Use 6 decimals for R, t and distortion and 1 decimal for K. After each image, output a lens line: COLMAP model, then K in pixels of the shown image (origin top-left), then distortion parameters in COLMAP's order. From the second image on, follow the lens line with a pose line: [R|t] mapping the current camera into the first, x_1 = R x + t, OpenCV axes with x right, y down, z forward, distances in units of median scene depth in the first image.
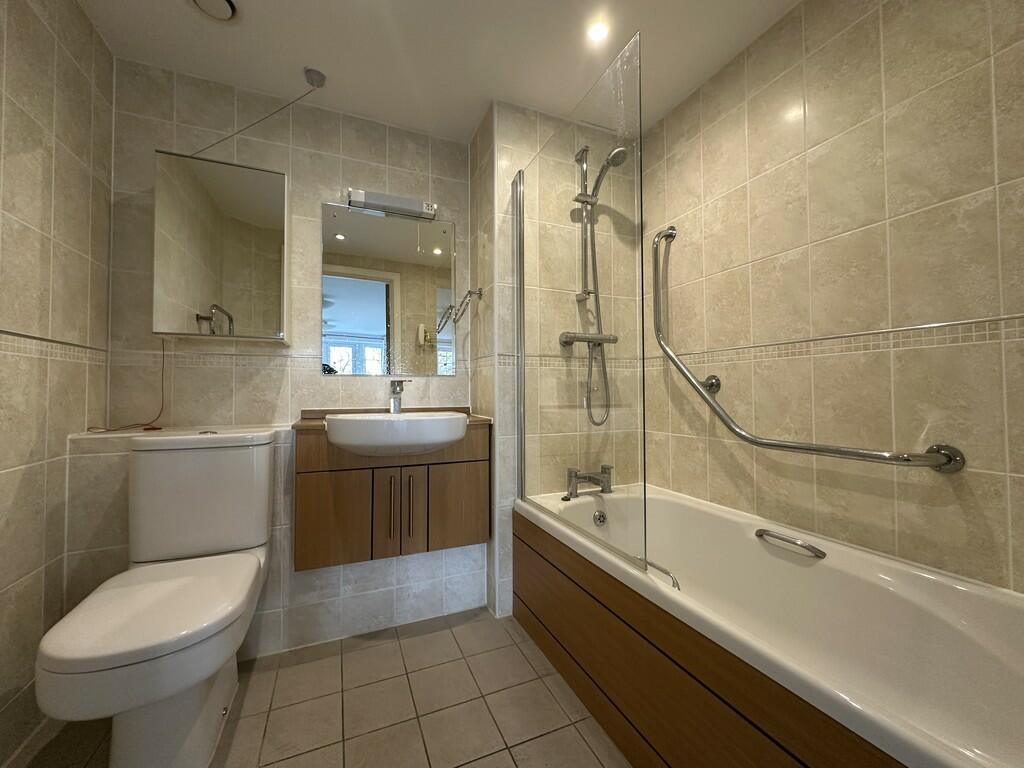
lens RADIAL K [[409.8, 0, 513.5], [0, 409.8, 381.7], [0, 0, 1]] dist [0.005875, -0.001711]
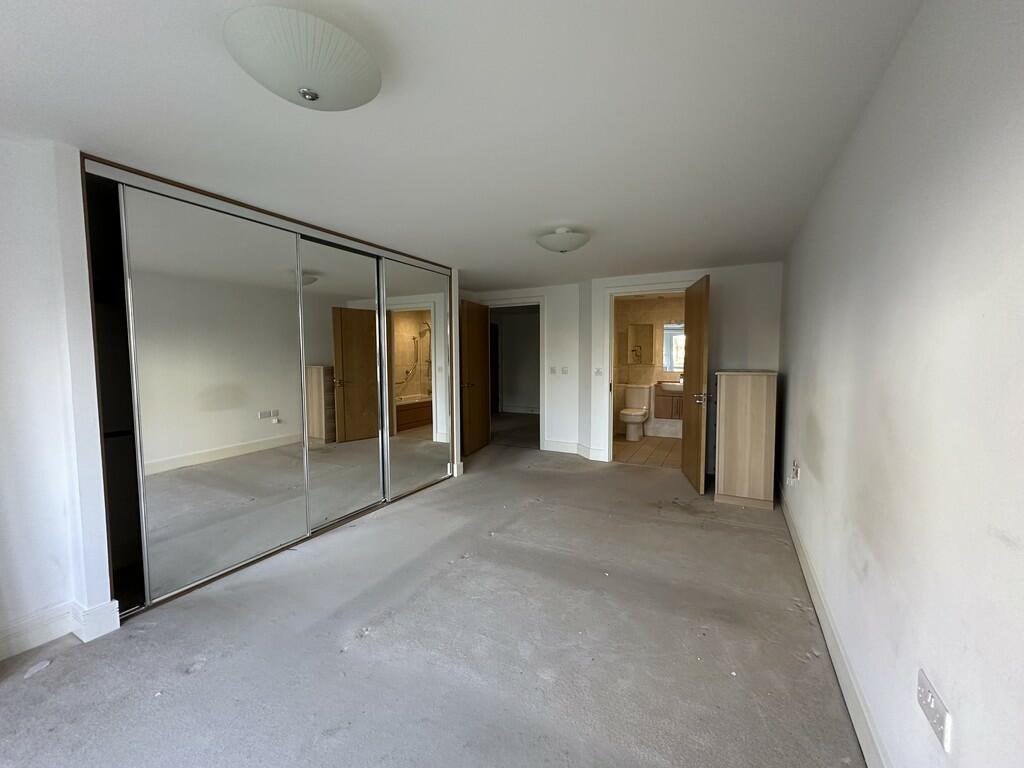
lens RADIAL K [[409.8, 0, 512.1], [0, 409.8, 383.0], [0, 0, 1]] dist [0.005875, -0.001711]
pose [[0.627866, 0.048530, -0.776807, 1.933540], [0.019242, 0.996781, 0.077826, -0.284998], [0.778083, -0.063812, 0.624912, -2.952431]]
